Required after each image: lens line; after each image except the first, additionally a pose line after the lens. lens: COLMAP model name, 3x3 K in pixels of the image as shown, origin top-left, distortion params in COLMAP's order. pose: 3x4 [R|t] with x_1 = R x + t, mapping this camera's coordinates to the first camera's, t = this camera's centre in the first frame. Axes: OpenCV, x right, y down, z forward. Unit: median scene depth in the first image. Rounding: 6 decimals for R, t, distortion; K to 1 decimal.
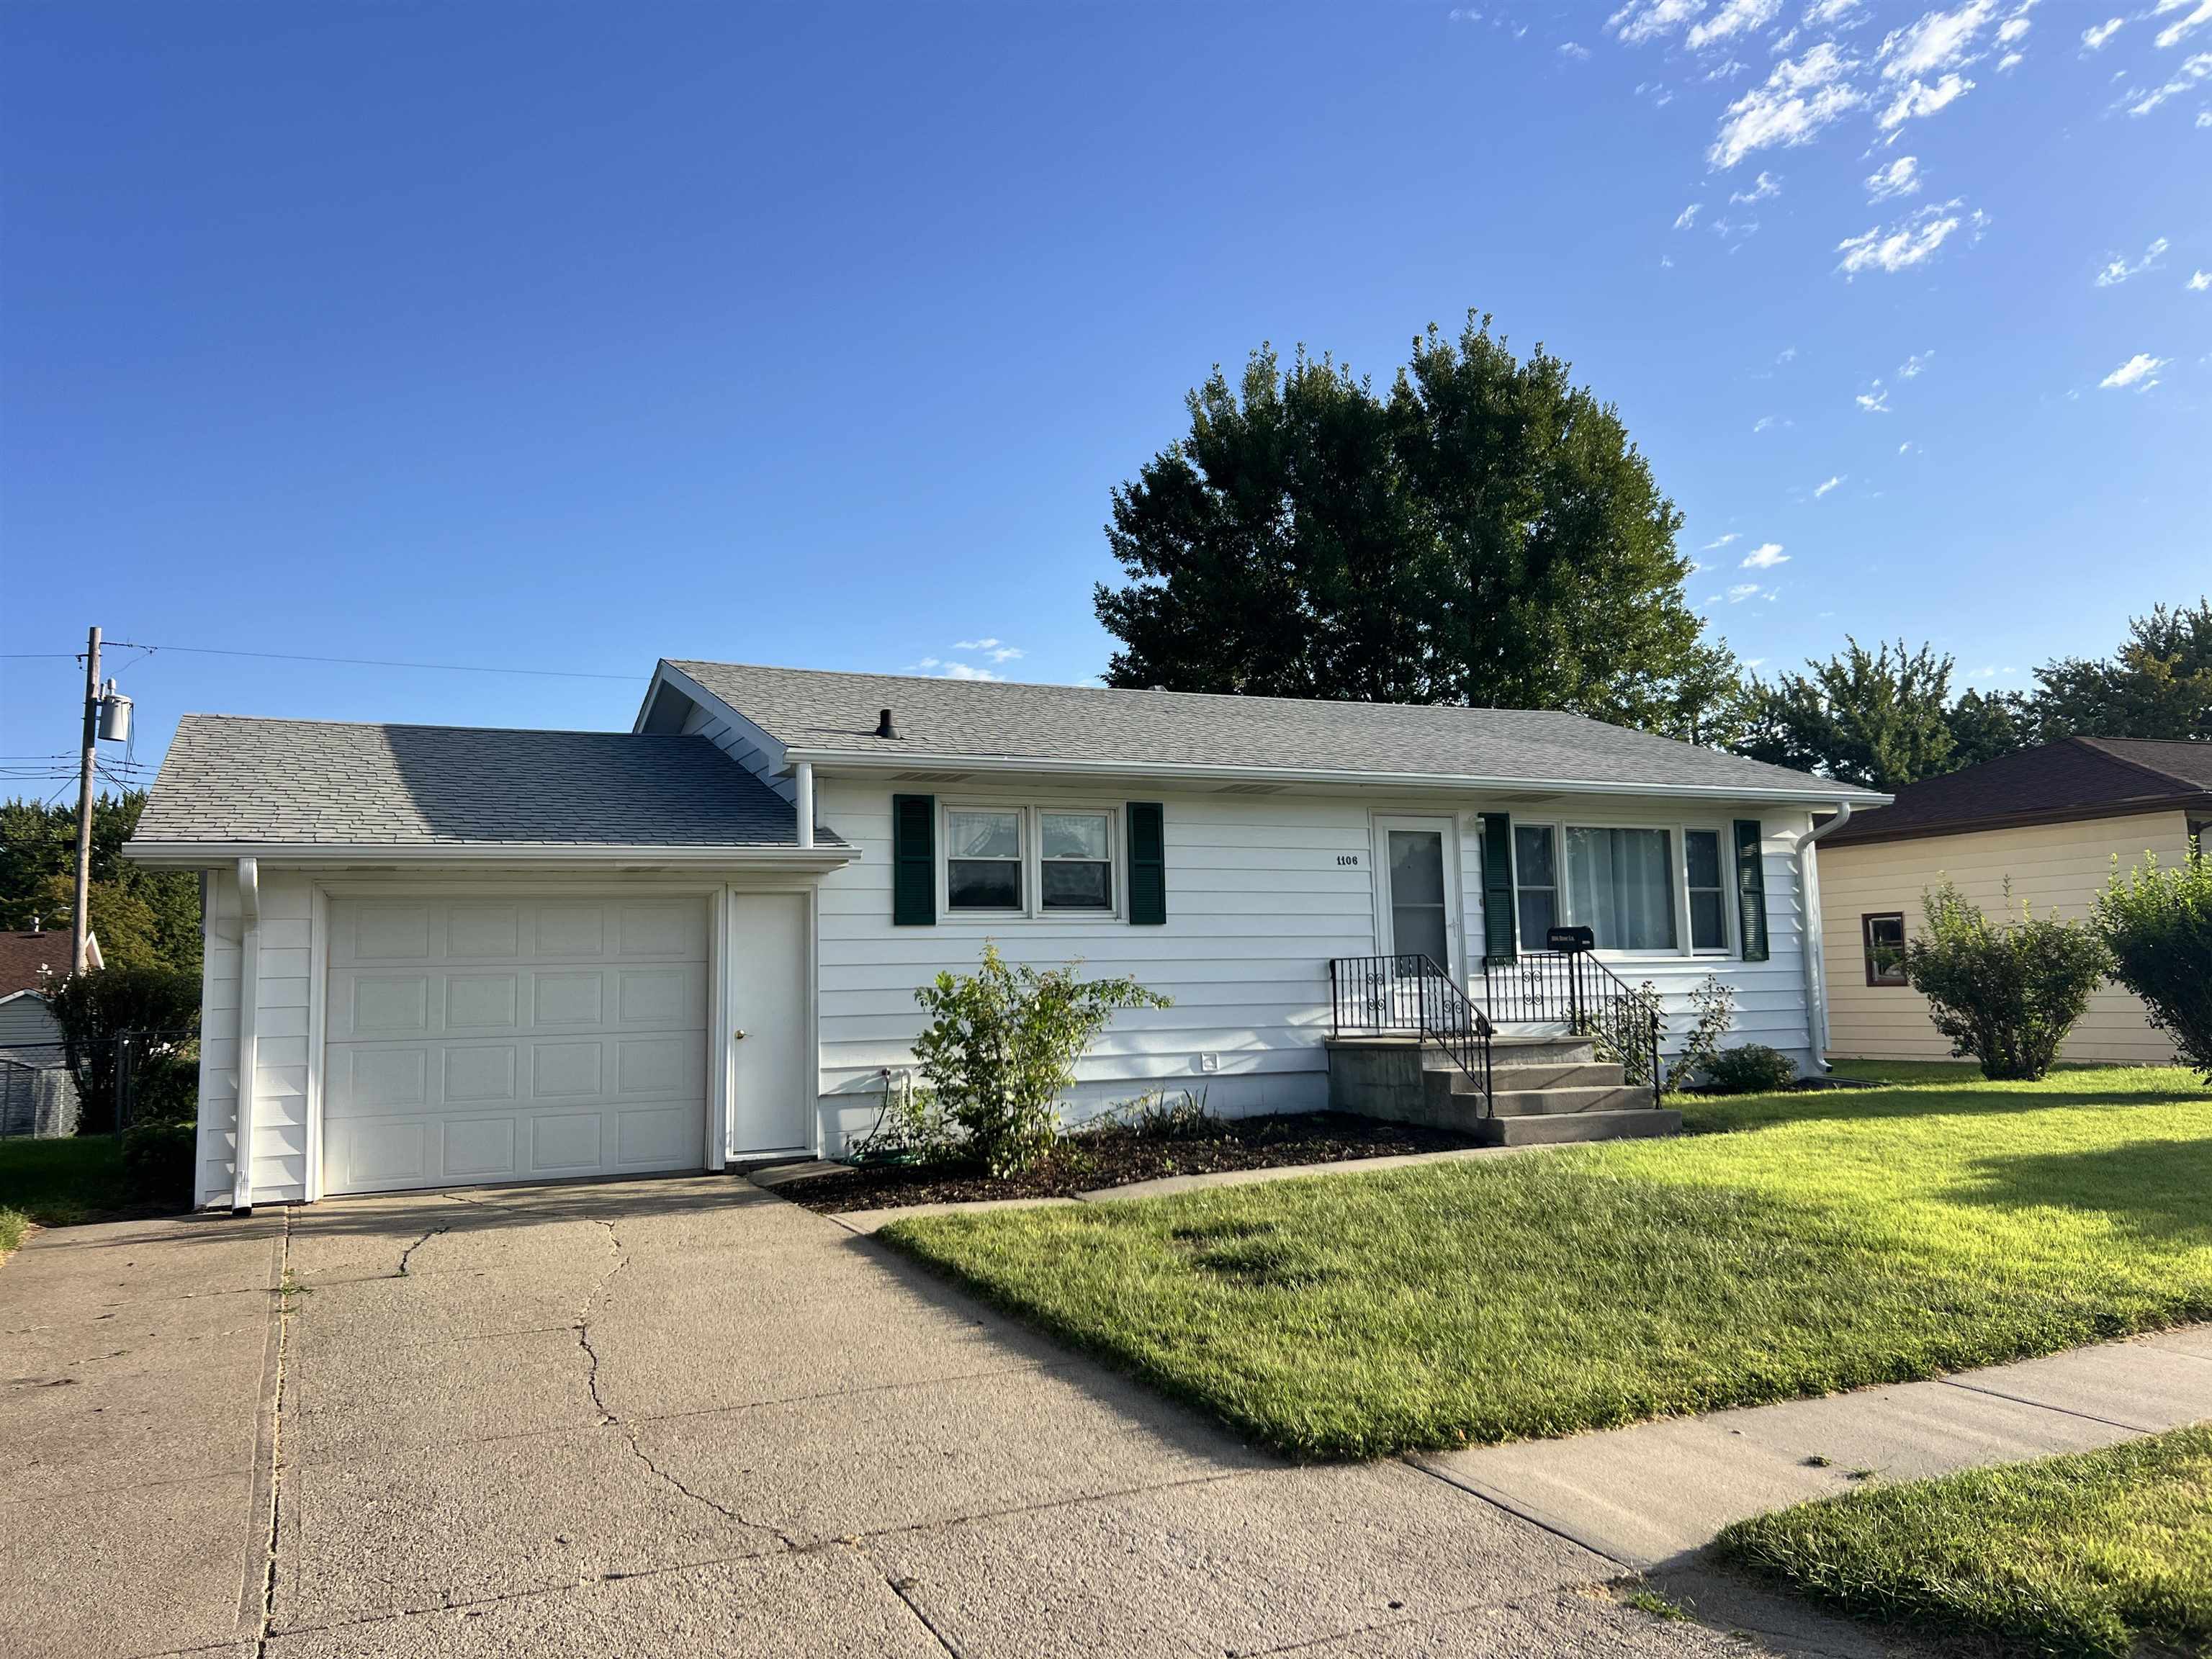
lens RADIAL K [[1663.1, 0, 1102.2], [0, 1663.1, 781.6], [0, 0, 1]] dist [0.049956, -0.050495]
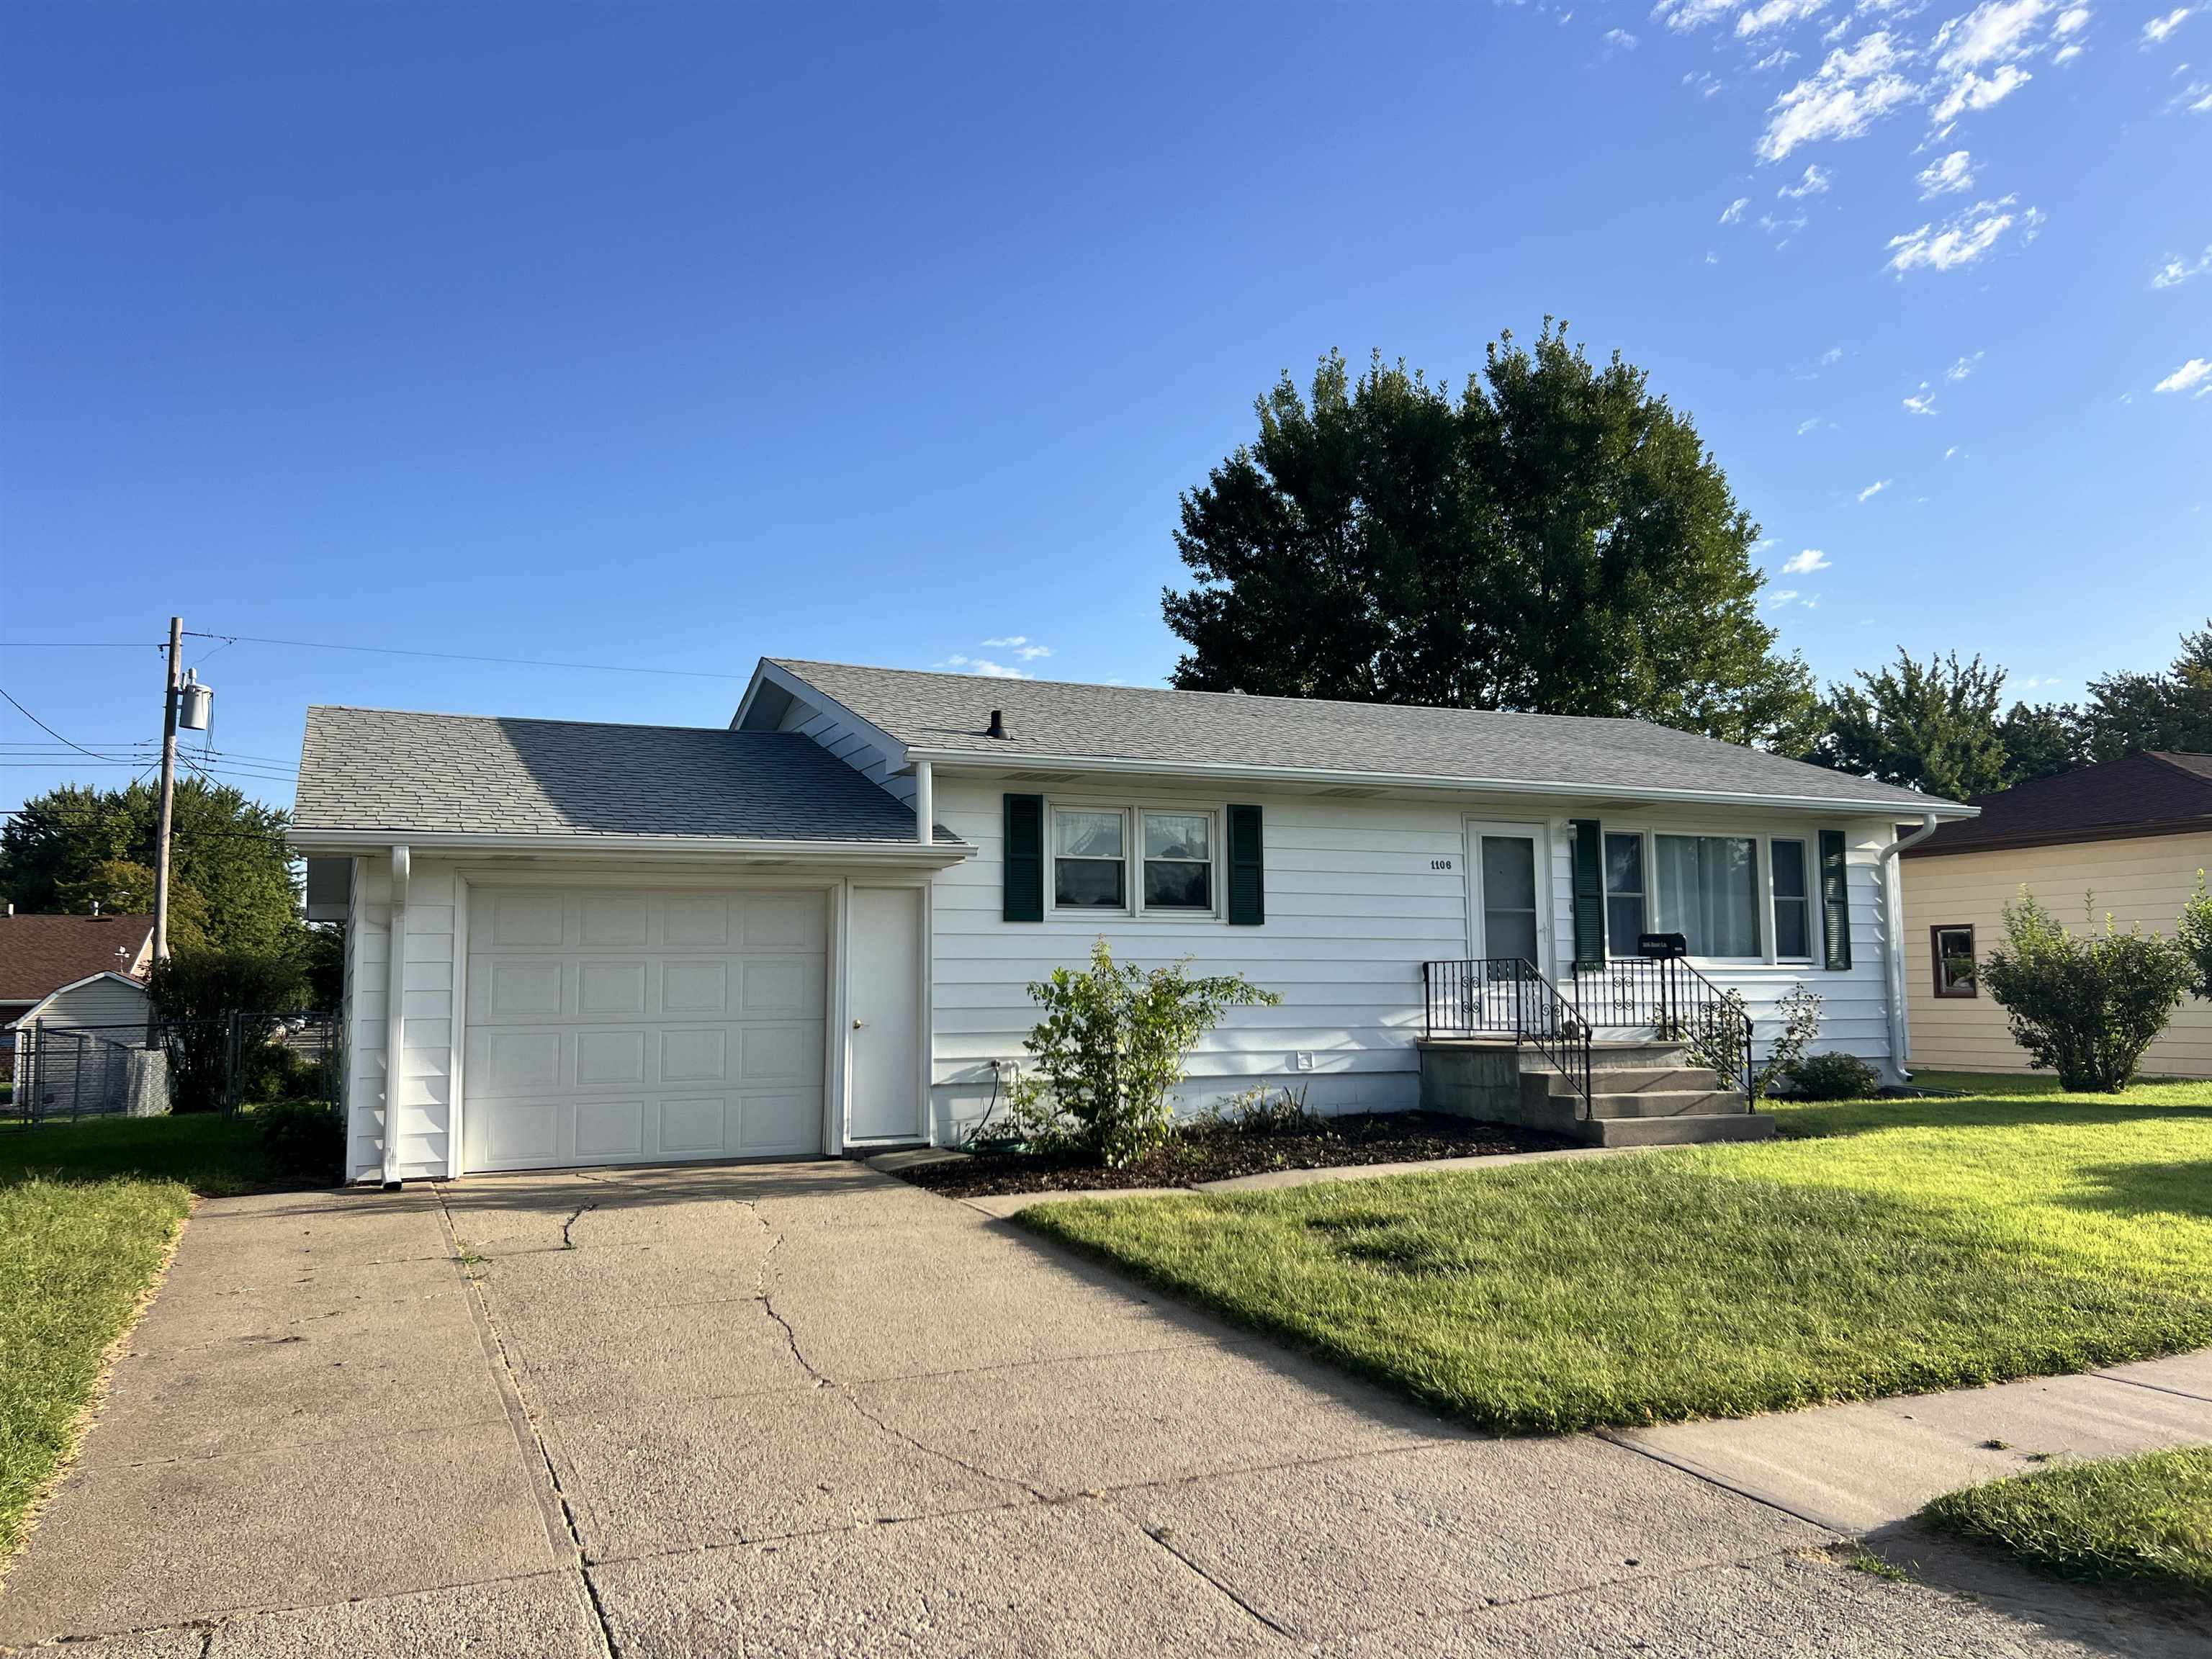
lens RADIAL K [[1662.5, 0, 1101.5], [0, 1662.5, 808.1], [0, 0, 1]] dist [0.055414, -0.058741]
pose [[0.999745, 0.014263, -0.017528, -0.047003], [-0.013993, 0.999783, 0.015446, -0.000035], [0.017745, -0.015197, 0.999727, -0.020520]]
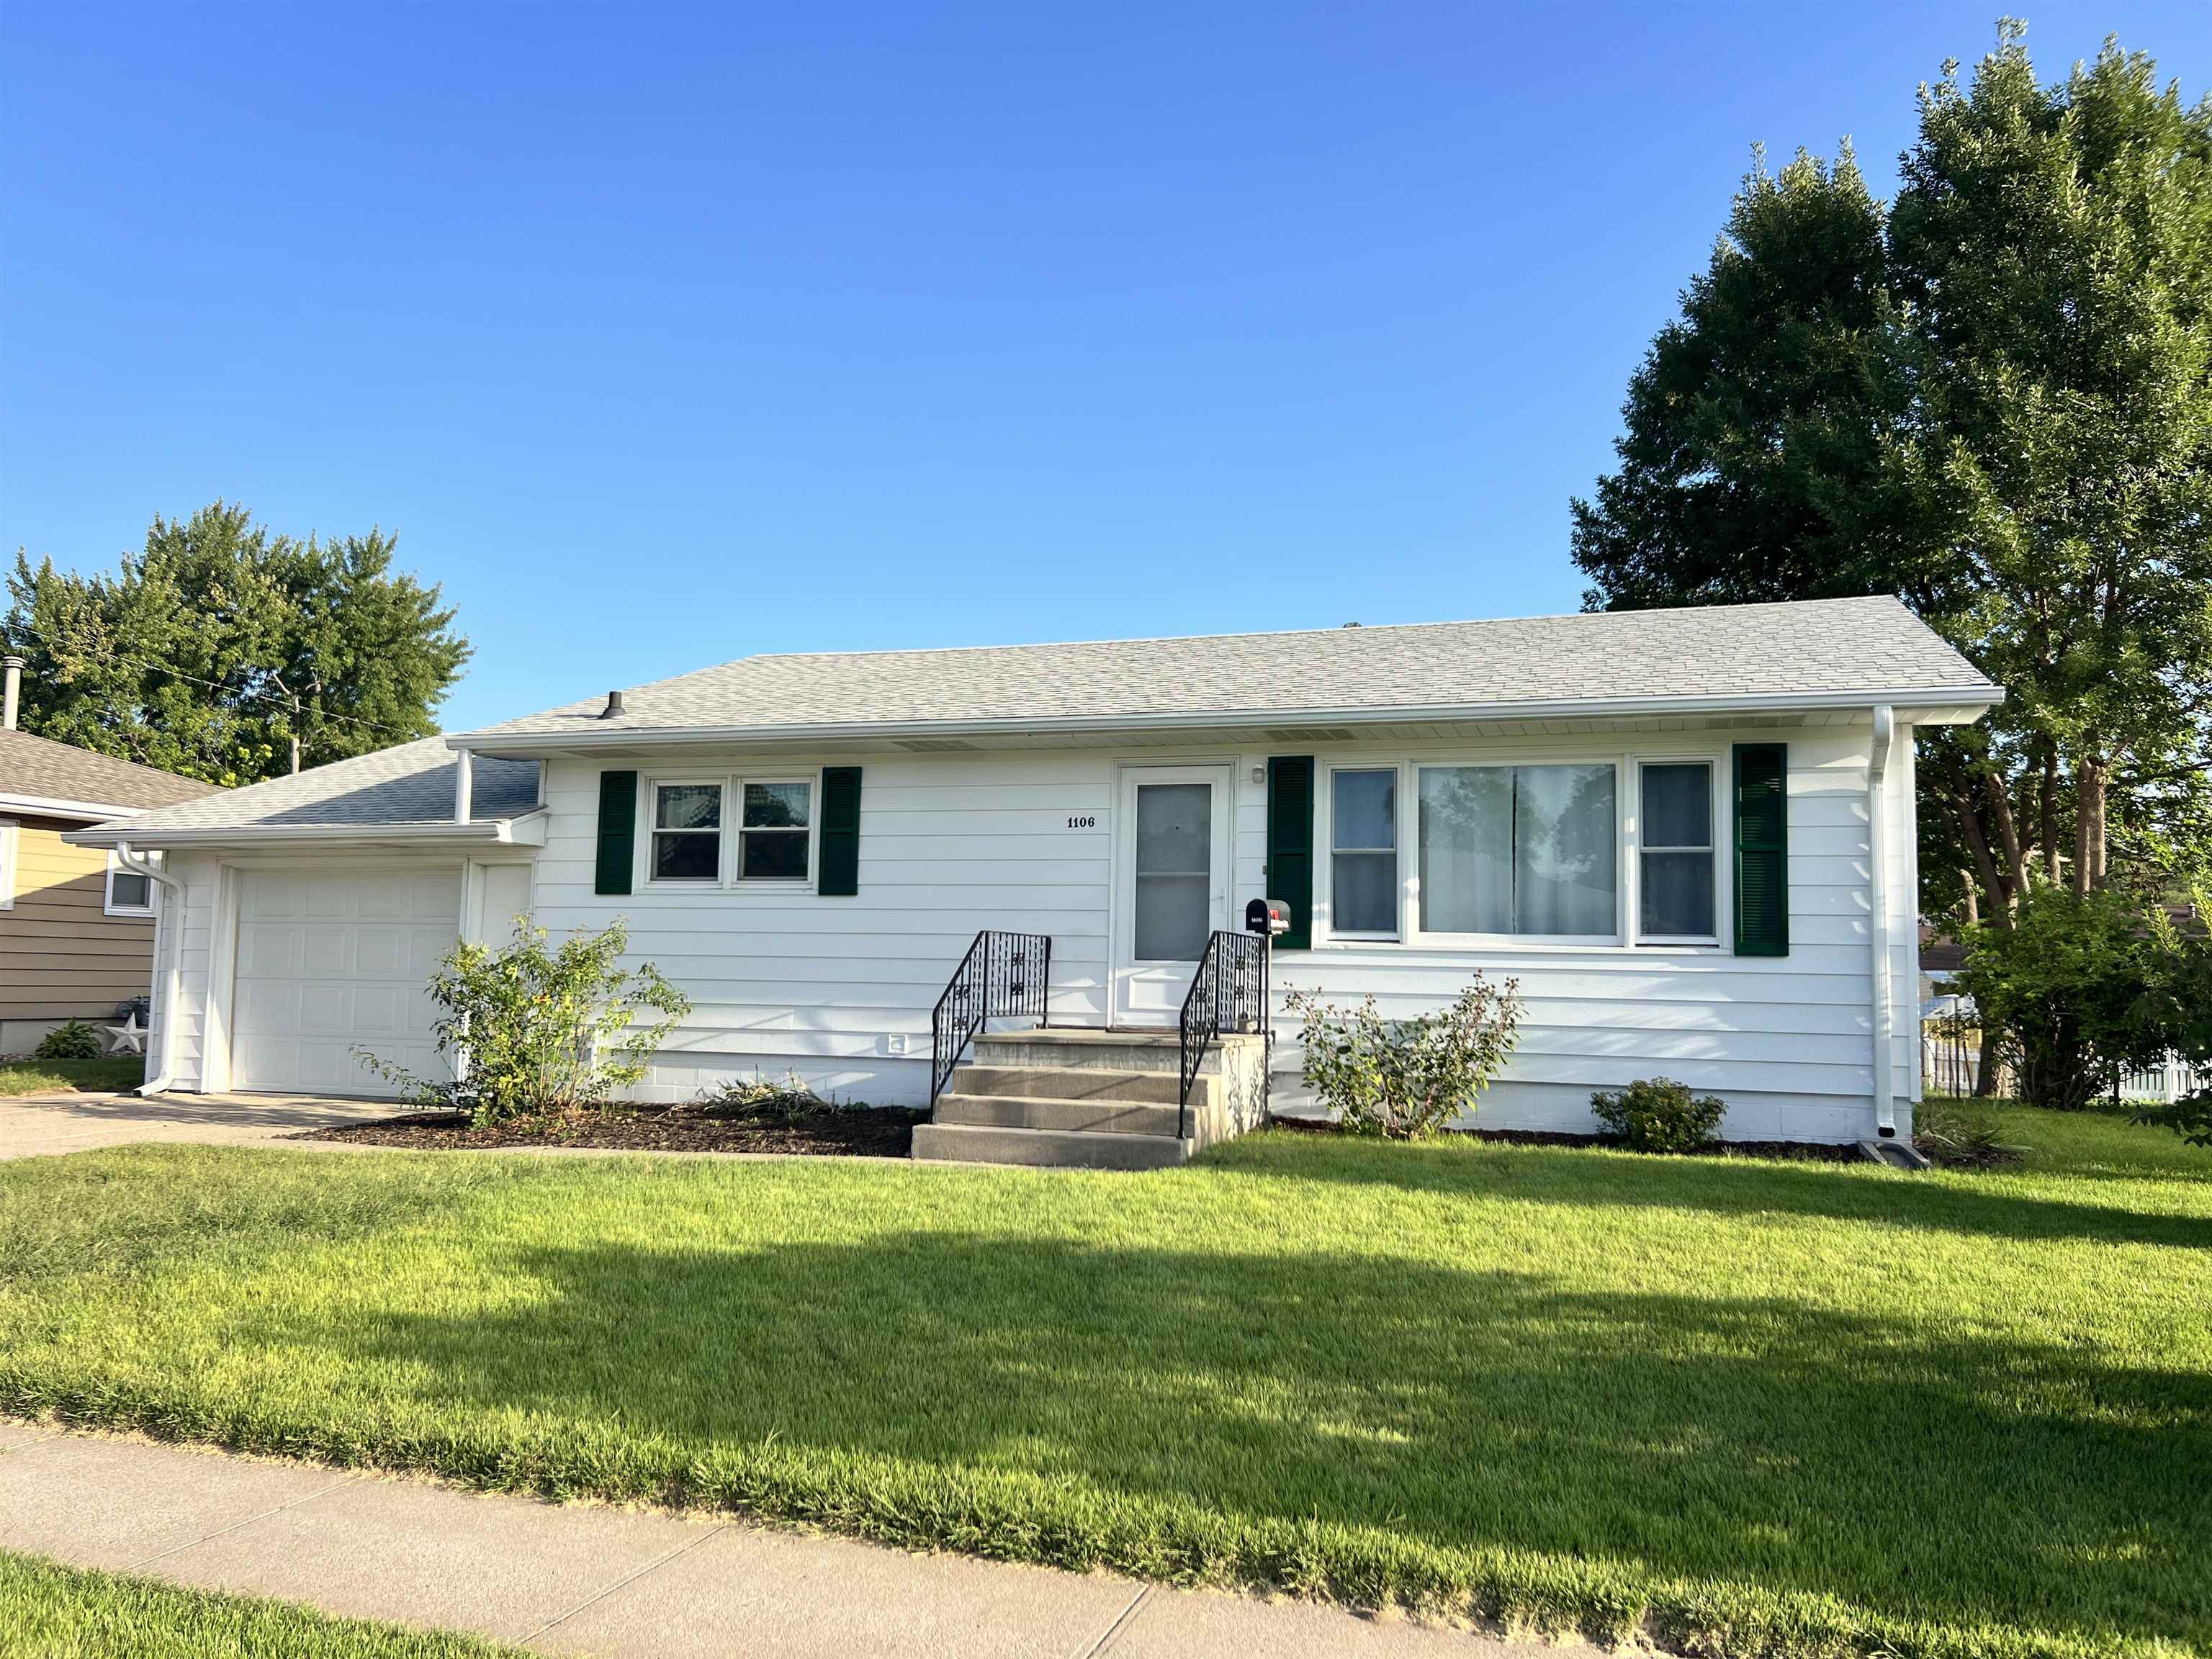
lens RADIAL K [[1662.3, 0, 1105.8], [0, 1662.3, 832.0], [0, 0, 1]] dist [0.041771, -0.103629]
pose [[0.733423, -0.022517, -0.679399, 0.827096], [0.049878, 0.998540, 0.020750, 0.040004], [0.677940, -0.049105, 0.733475, 0.432302]]
